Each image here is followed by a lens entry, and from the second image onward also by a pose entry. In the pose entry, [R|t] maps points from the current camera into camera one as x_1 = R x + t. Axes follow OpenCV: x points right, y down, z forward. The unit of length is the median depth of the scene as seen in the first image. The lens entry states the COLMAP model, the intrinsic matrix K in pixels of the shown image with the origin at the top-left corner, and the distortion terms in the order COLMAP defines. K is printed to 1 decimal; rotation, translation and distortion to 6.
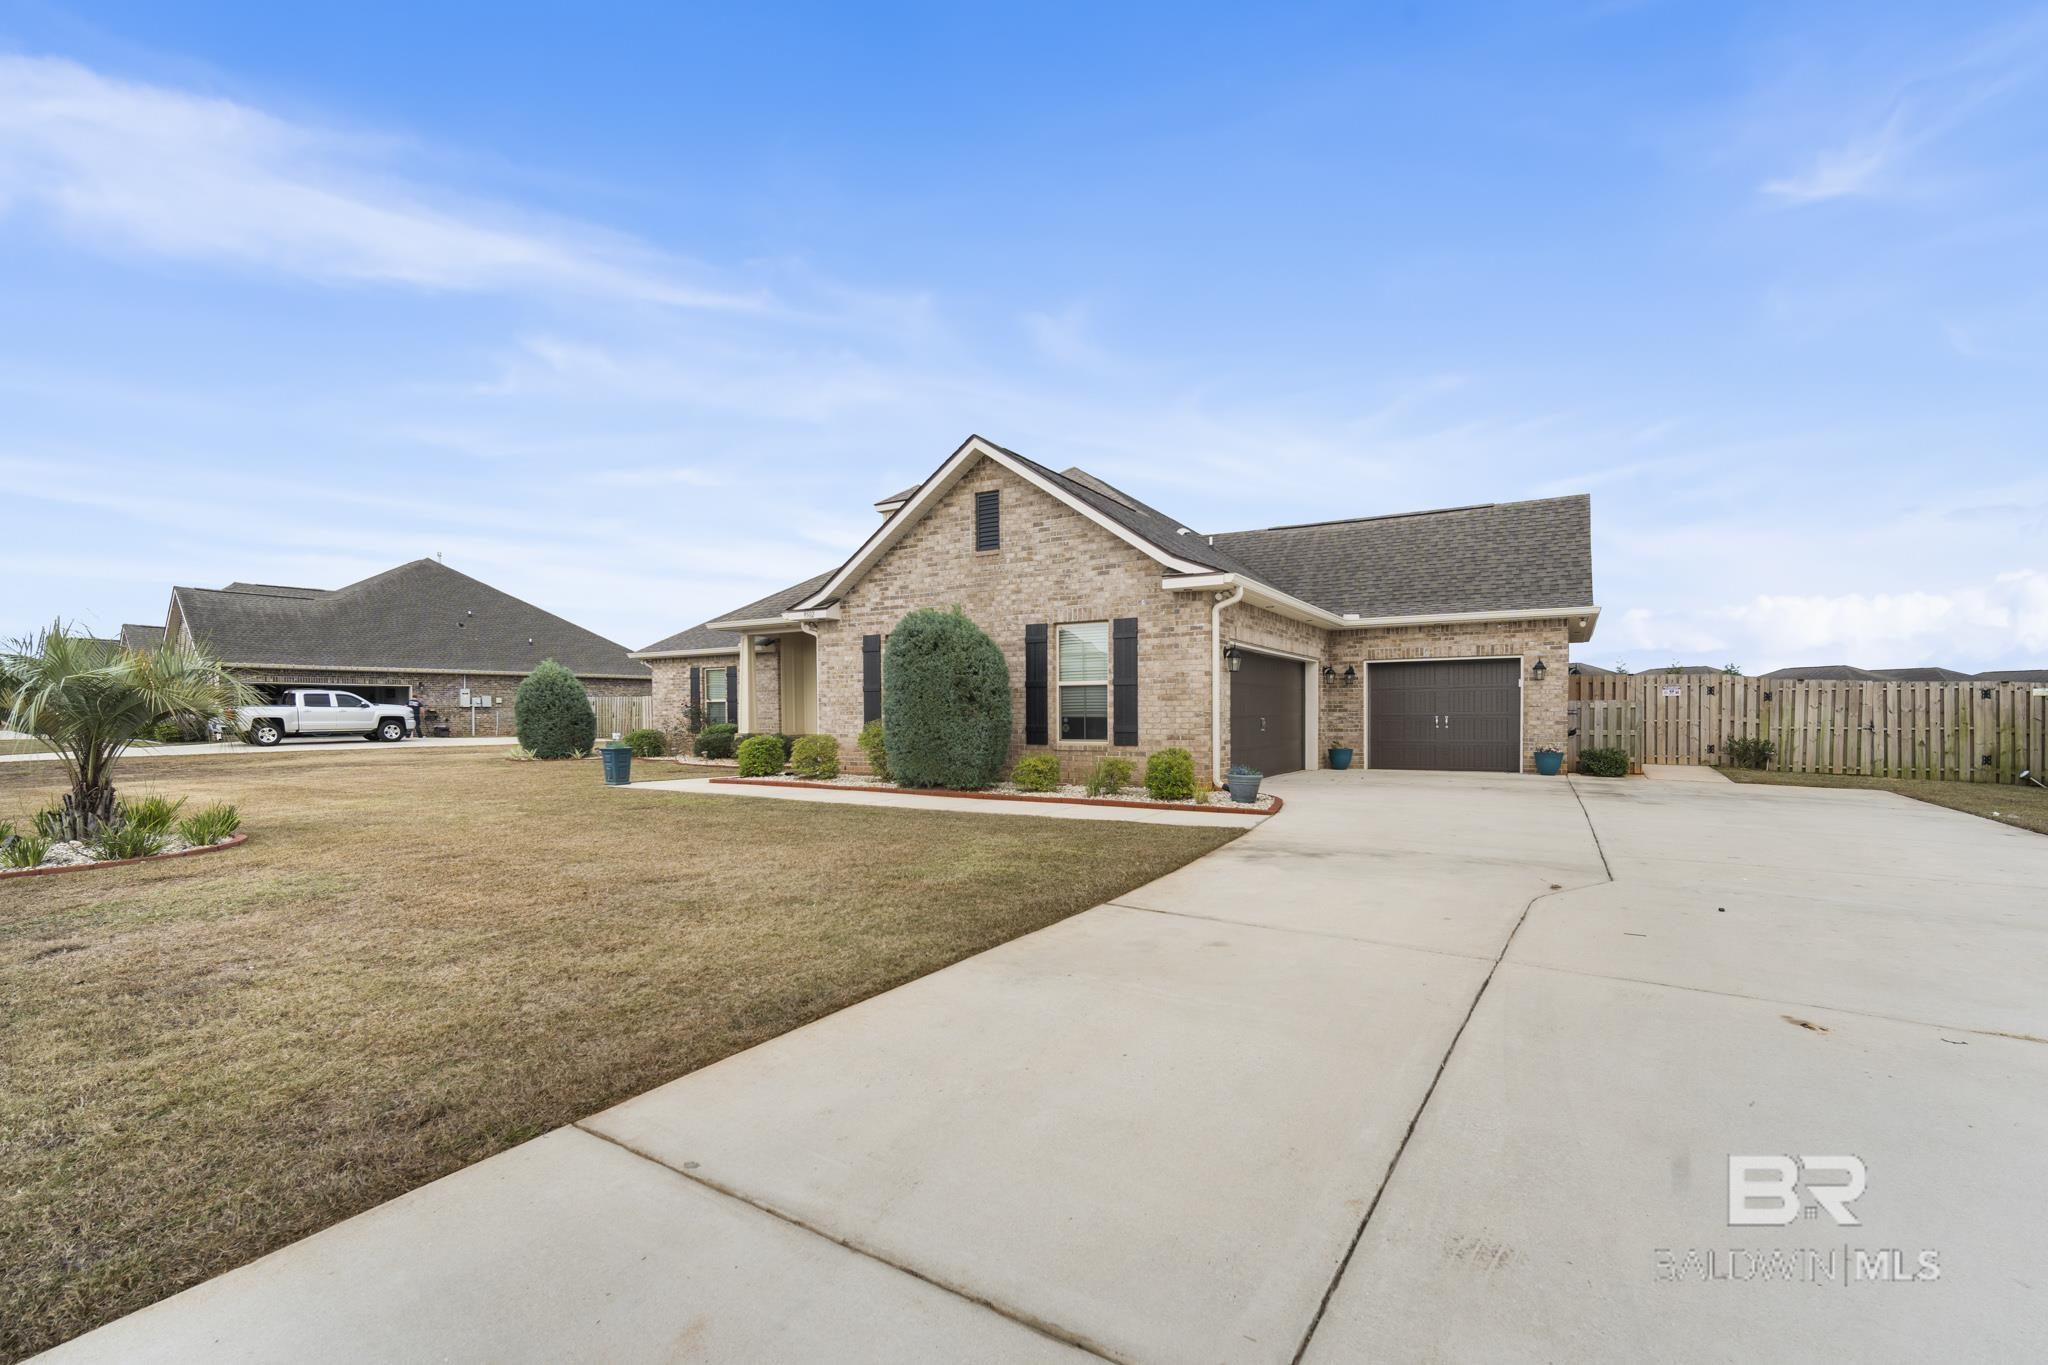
lens RADIAL K [[864.5, 0, 1023.8], [0, 864.5, 696.6], [0, 0, 1]] dist [-0.003074, -0.000075]
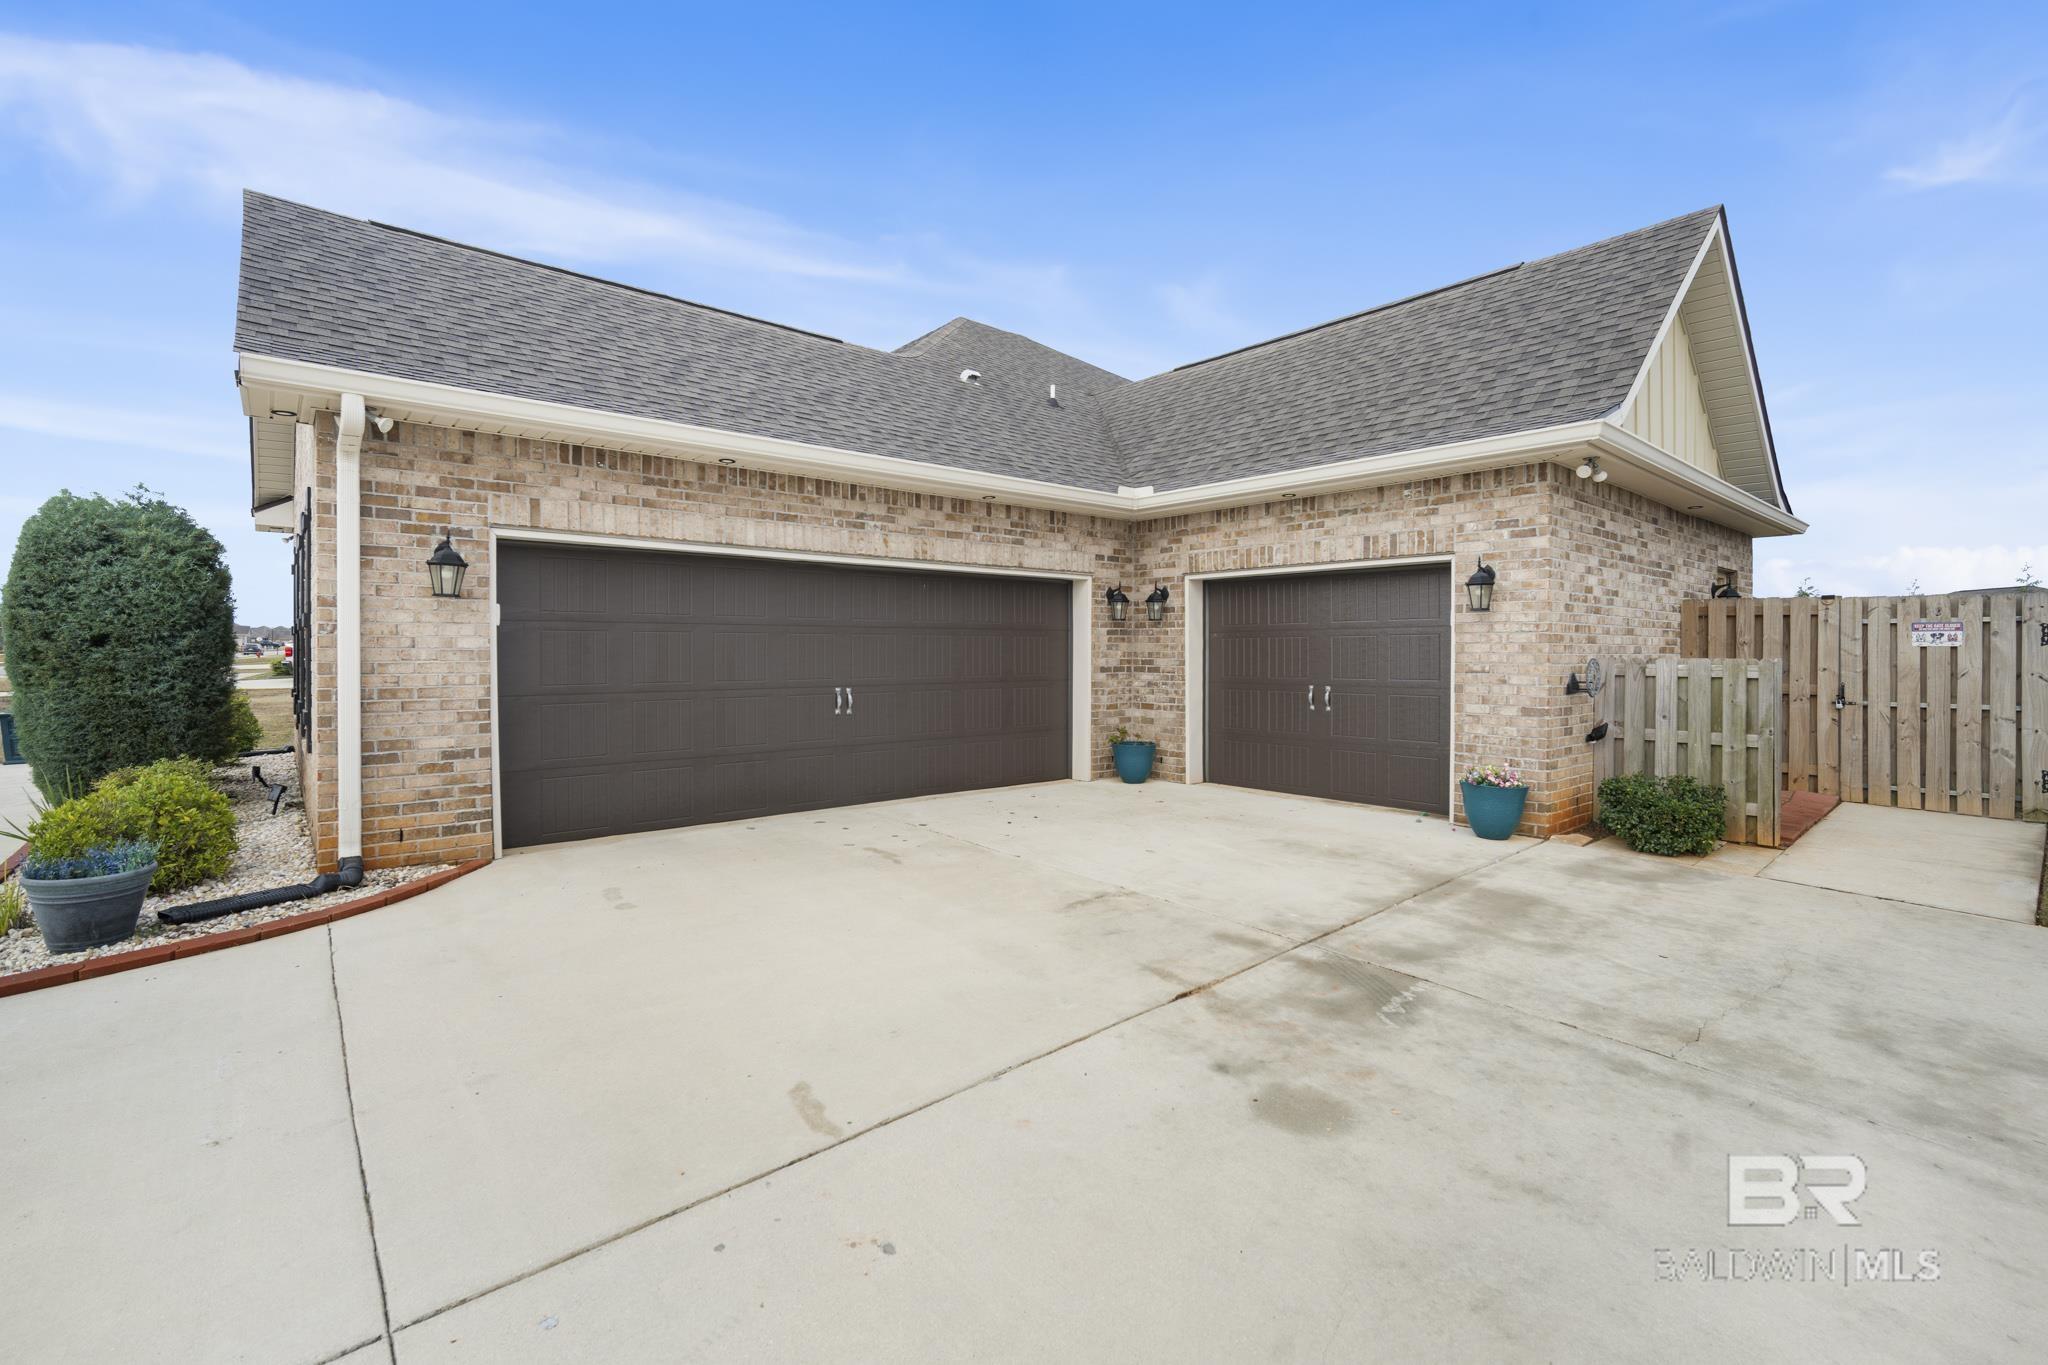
lens RADIAL K [[864.5, 0, 1020.9], [0, 864.5, 632.4], [0, 0, 1]] dist [-0.003074, -0.000075]
pose [[0.951787, 0.001366, -0.306758, 0.468933], [-0.001259, 0.999999, 0.000548, -0.007562], [0.306759, -0.000136, 0.951787, 0.480545]]
